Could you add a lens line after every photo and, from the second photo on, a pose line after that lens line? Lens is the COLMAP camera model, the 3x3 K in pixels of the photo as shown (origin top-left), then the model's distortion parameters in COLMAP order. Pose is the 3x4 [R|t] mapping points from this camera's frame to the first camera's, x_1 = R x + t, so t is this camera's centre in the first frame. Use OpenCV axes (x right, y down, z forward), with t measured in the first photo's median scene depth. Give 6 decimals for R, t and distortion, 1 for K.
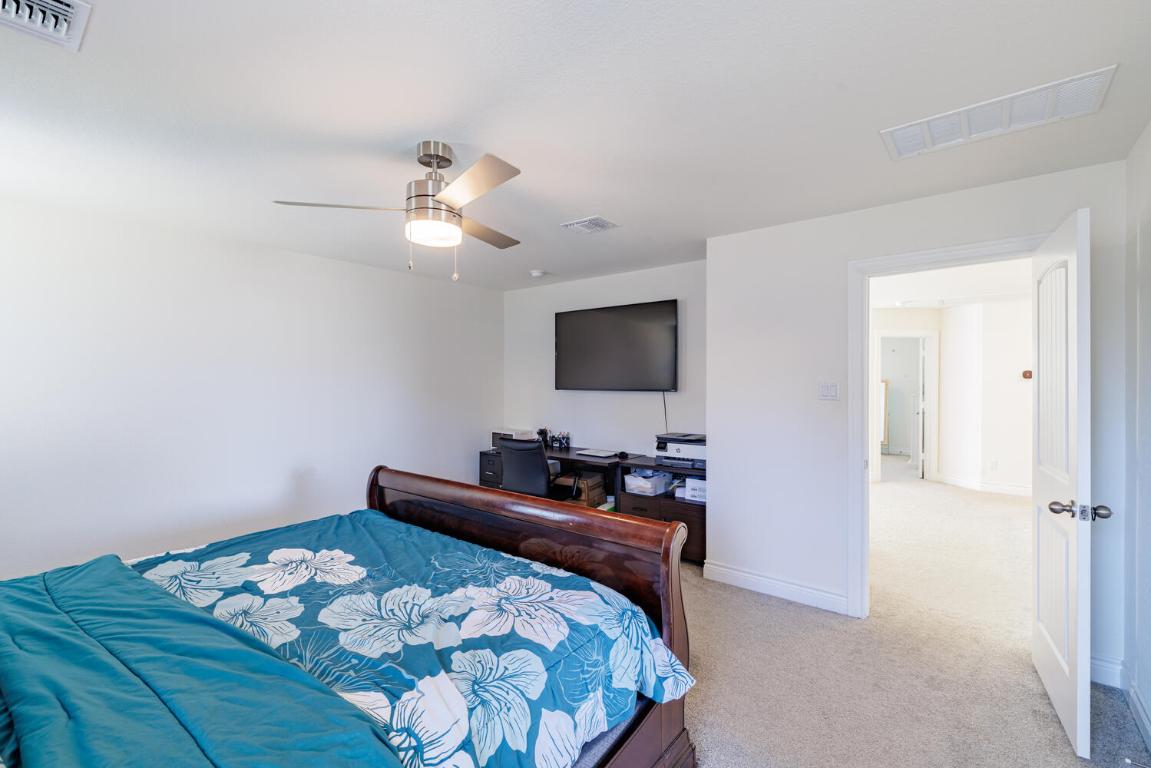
lens RADIAL K [[502.6, 0, 572.4], [0, 502.6, 384.7], [0, 0, 1]] dist [-0.005185, 0.001715]
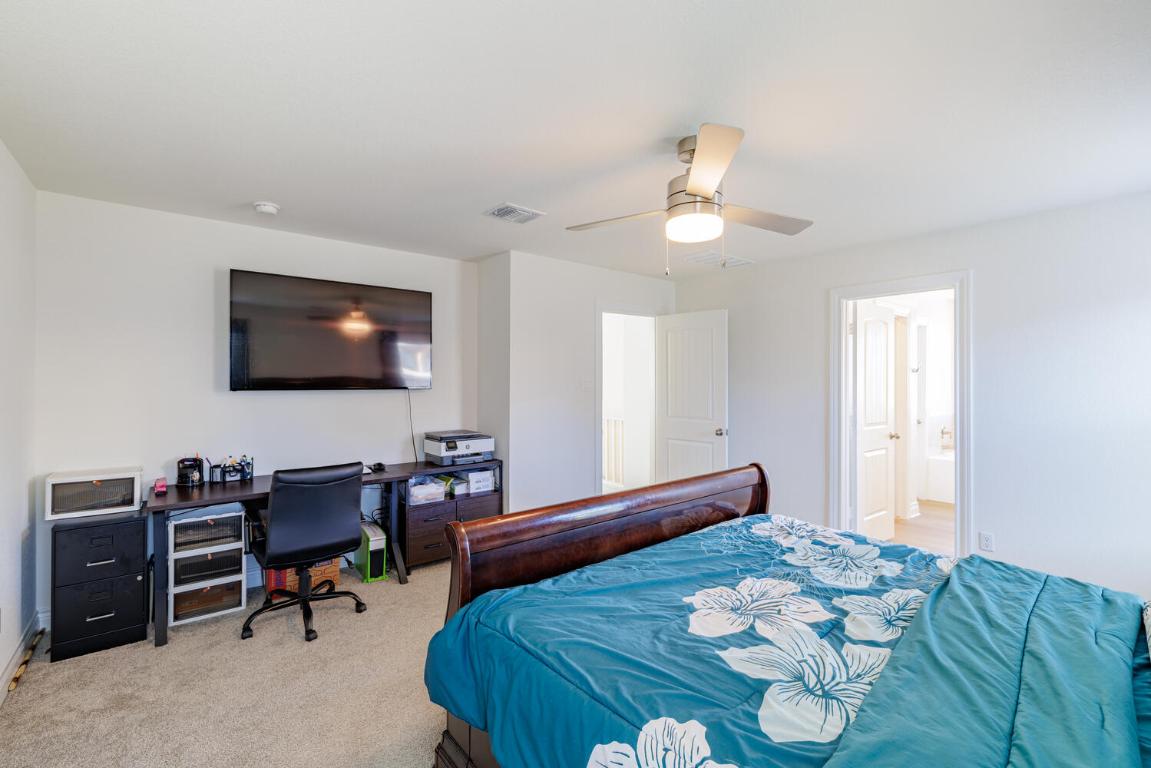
lens RADIAL K [[502.6, 0, 569.7], [0, 502.6, 379.3], [0, 0, 1]] dist [-0.005185, 0.001715]
pose [[0.199907, -0.001836, 0.979813, -0.738022], [0.001716, 0.999997, 0.001523, -0.006497], [-0.979813, 0.001377, 0.199910, 0.597511]]
